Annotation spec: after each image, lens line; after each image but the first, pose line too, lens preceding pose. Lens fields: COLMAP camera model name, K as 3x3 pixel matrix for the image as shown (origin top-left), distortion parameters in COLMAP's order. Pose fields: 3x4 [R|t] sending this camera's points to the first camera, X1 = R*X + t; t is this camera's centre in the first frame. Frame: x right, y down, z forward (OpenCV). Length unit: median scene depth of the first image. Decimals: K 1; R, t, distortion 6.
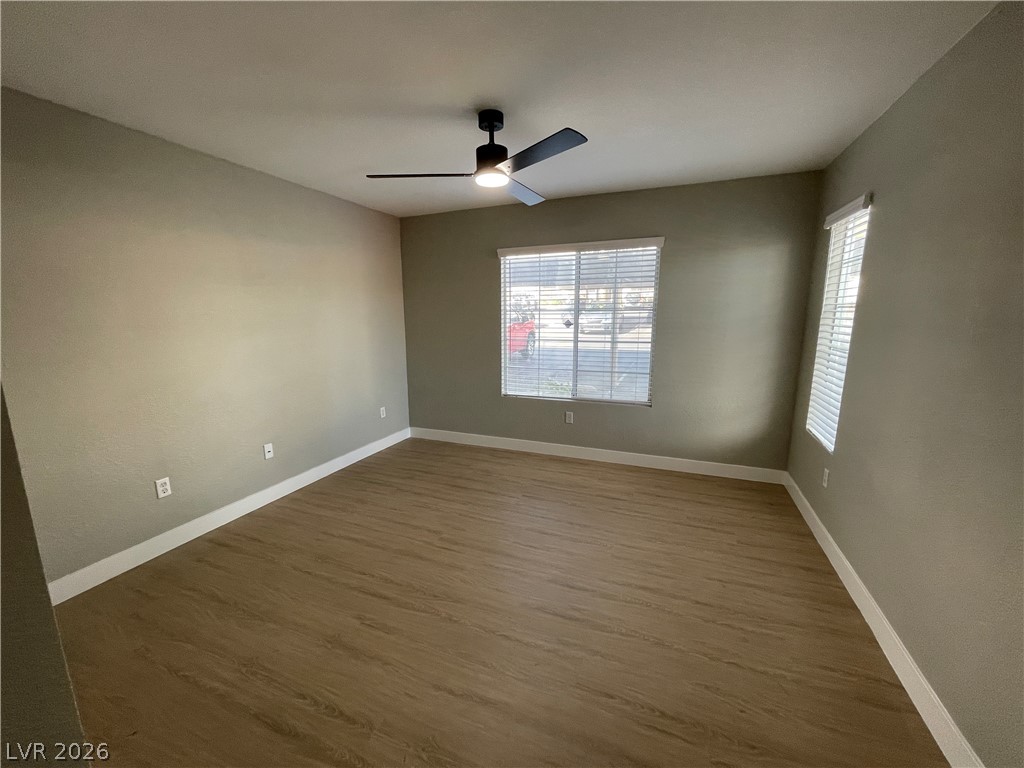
lens RADIAL K [[413.0, 0, 507.2], [0, 413.0, 384.5], [0, 0, 1]] dist [0.000041, -0.000089]
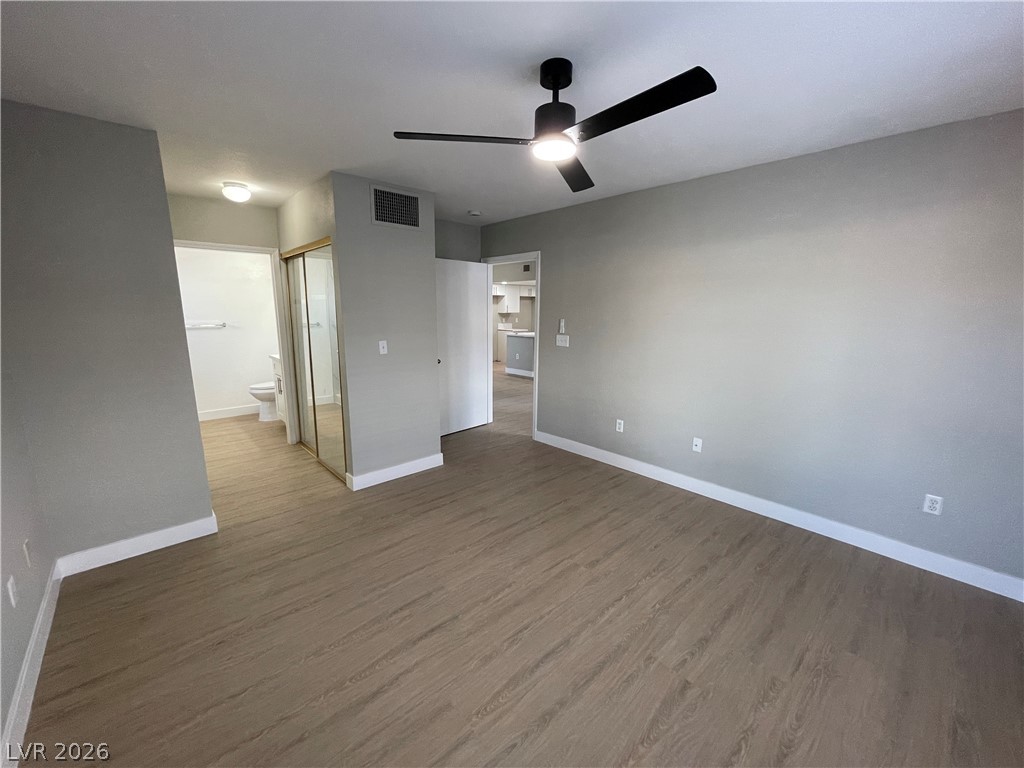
lens RADIAL K [[413.0, 0, 507.5], [0, 413.0, 383.4], [0, 0, 1]] dist [0.000041, -0.000089]
pose [[-0.426946, 0.171609, -0.887844, 0.618157], [-0.165787, 0.950331, 0.263410, -0.214379], [0.888950, 0.259655, -0.377290, 1.053039]]
